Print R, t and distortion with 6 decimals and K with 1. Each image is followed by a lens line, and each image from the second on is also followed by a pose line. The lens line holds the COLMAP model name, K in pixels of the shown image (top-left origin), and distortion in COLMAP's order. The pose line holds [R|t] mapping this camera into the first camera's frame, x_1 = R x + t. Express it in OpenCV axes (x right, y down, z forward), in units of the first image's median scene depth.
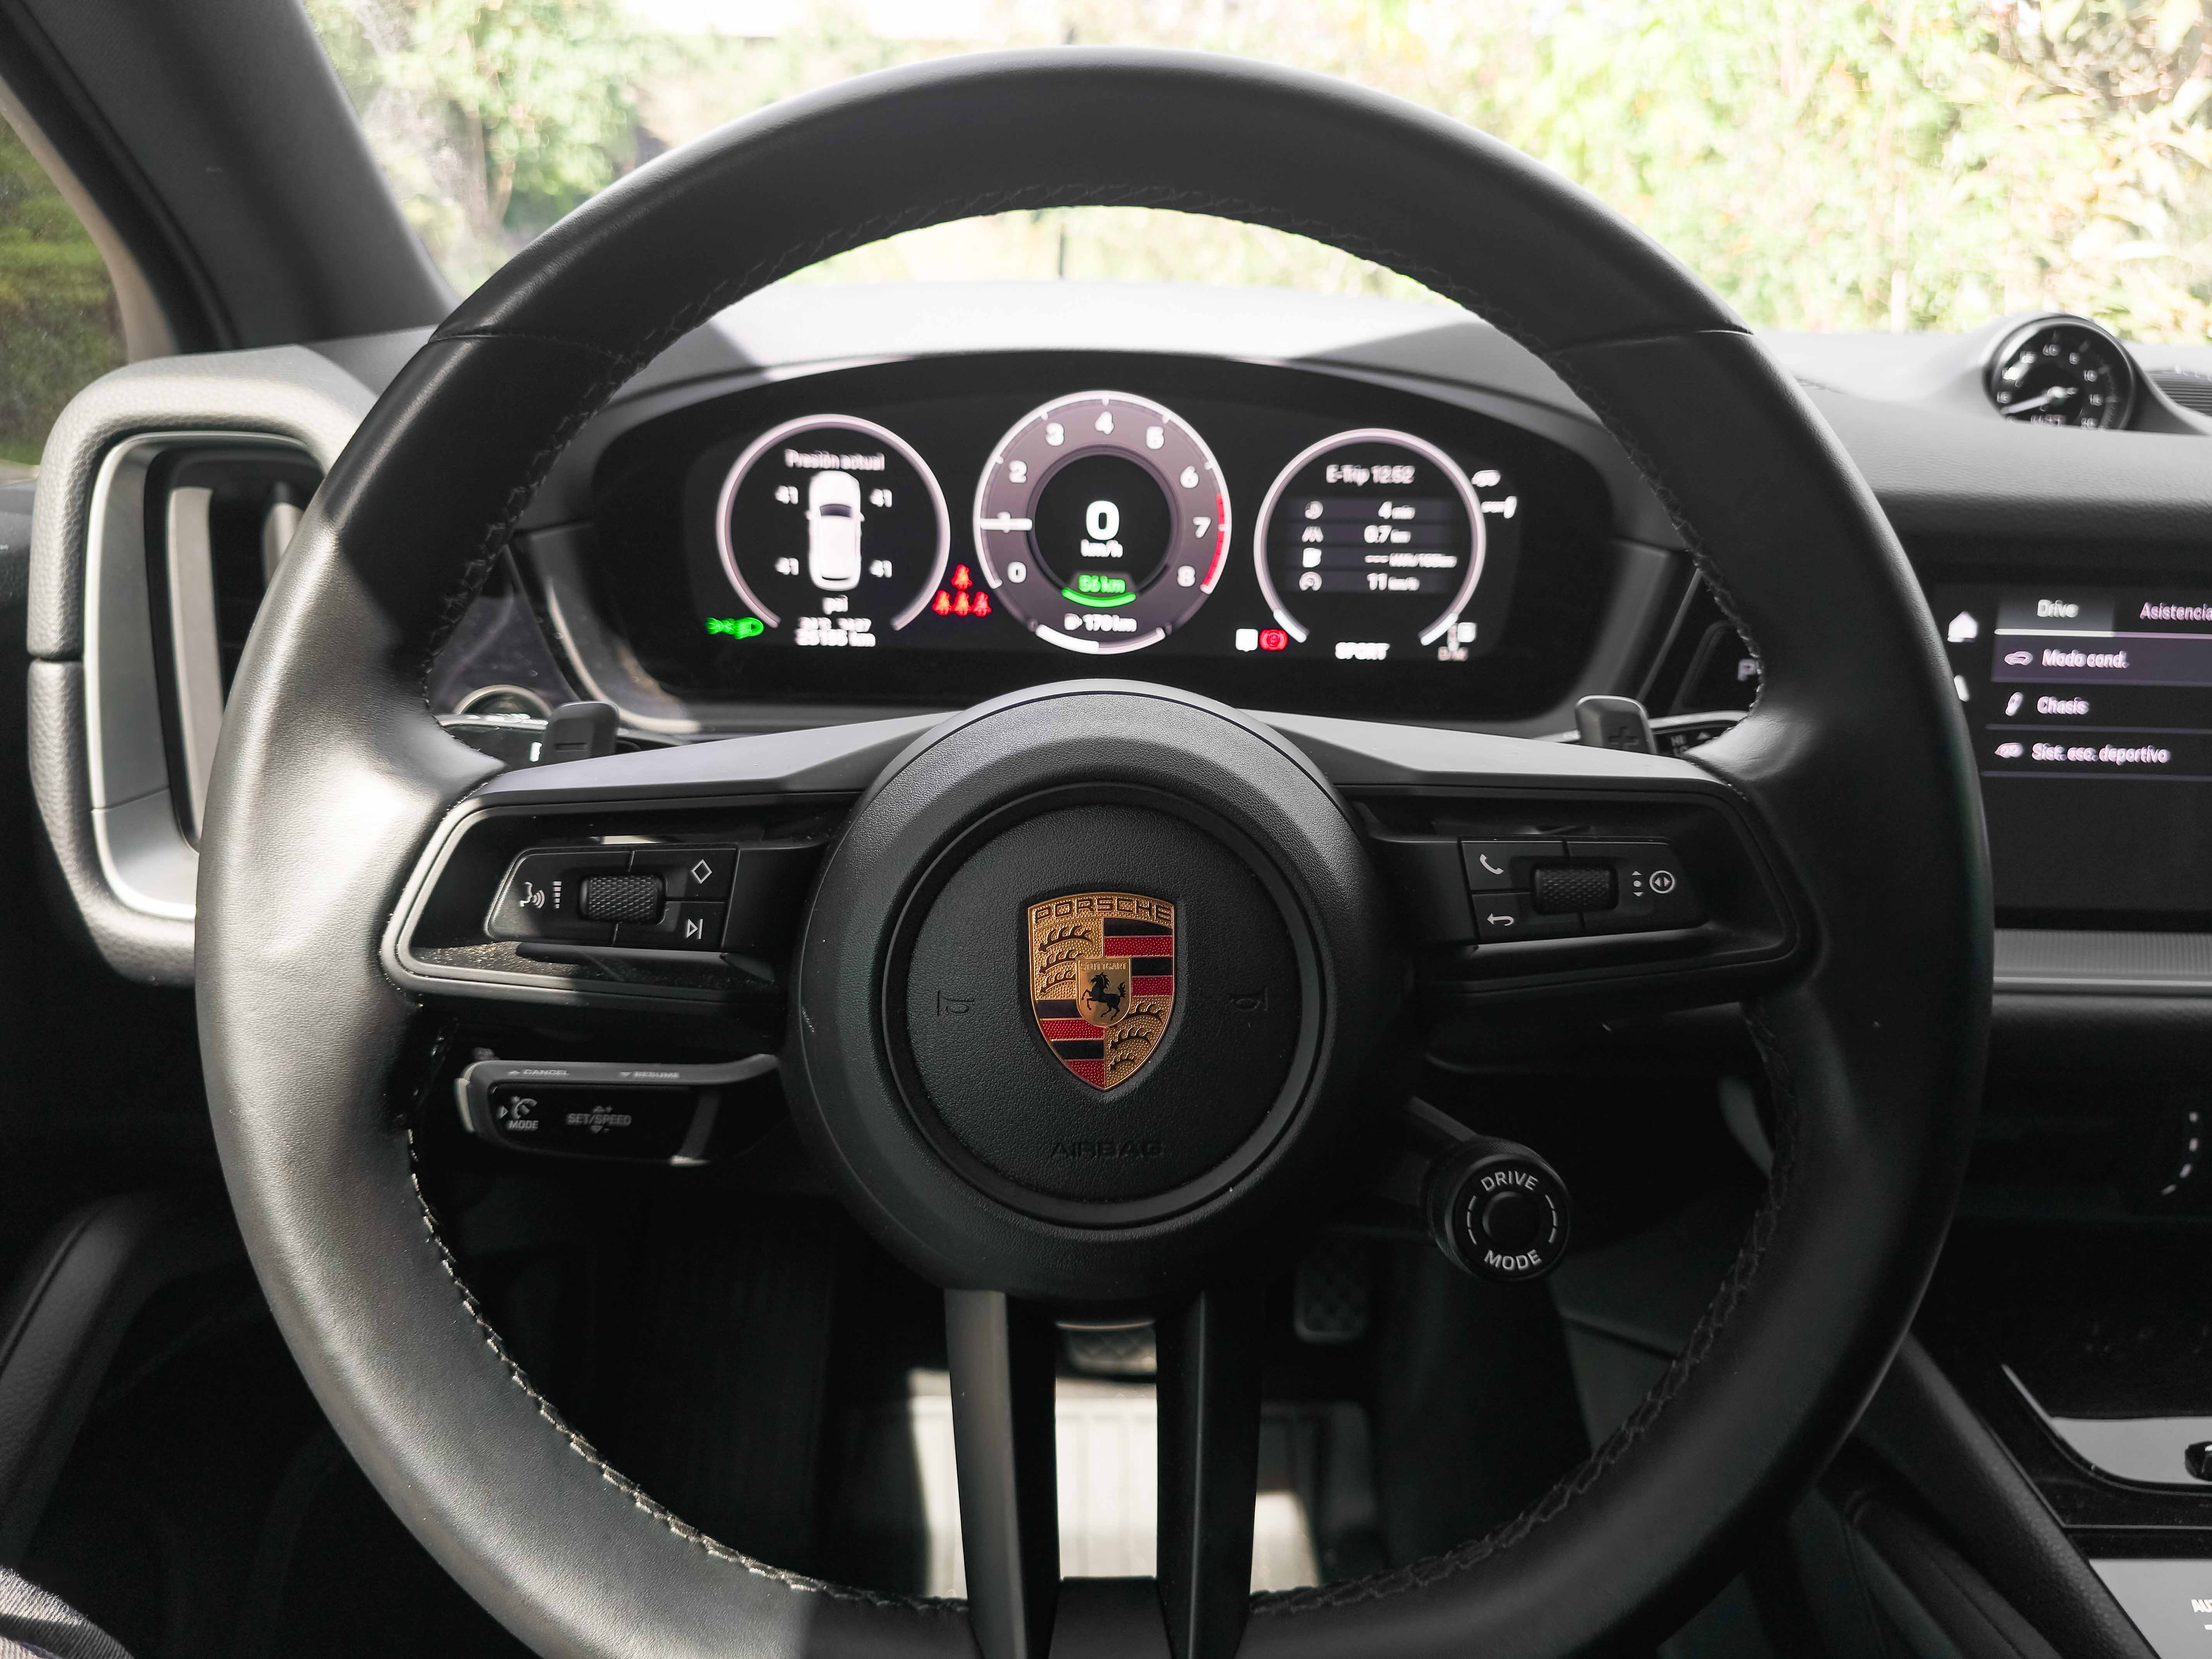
lens RADIAL K [[1460.5, 0, 1106.0], [0, 1460.5, 829.5], [0, 0, 1]] dist [0.034316, -0.057125]
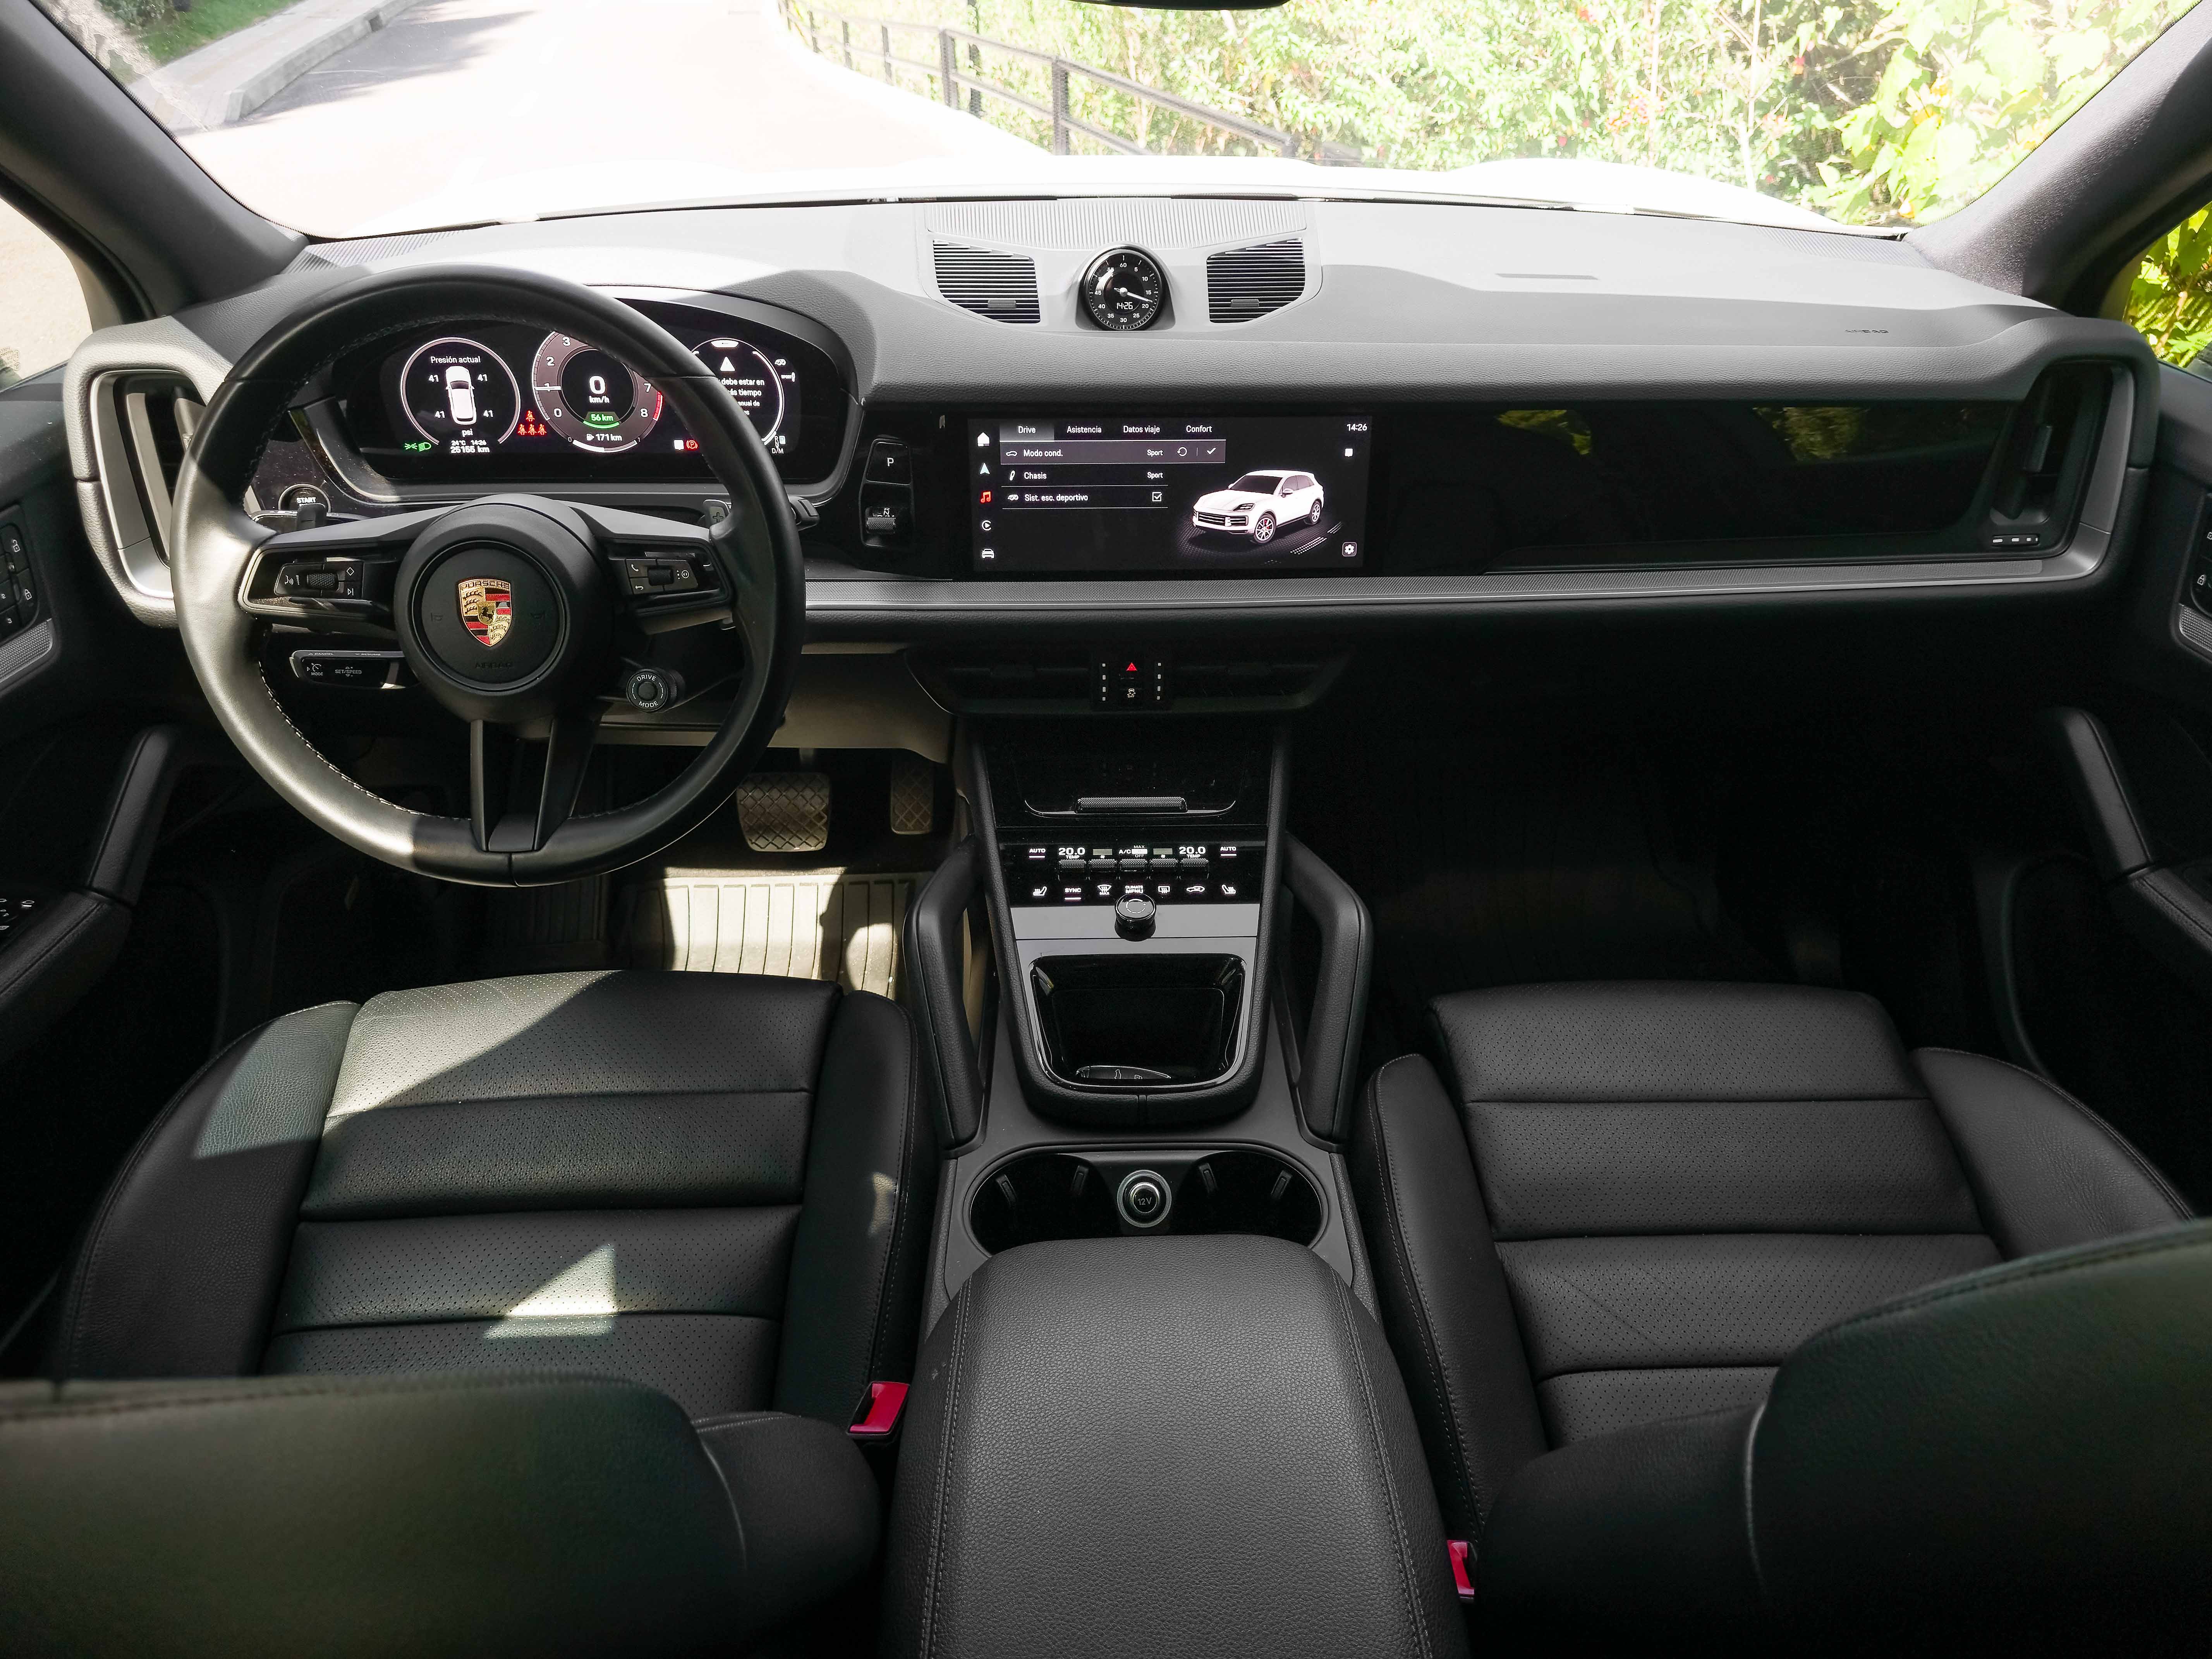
lens RADIAL K [[1454.8, 0, 1128.4], [0, 1454.8, 837.3], [0, 0, 1]] dist [-0.001141, -0.004502]
pose [[0.999448, -0.028423, 0.017190, 0.734179], [0.023733, 0.973106, 0.229134, -0.053682], [-0.023241, -0.228599, 0.973243, -1.189047]]
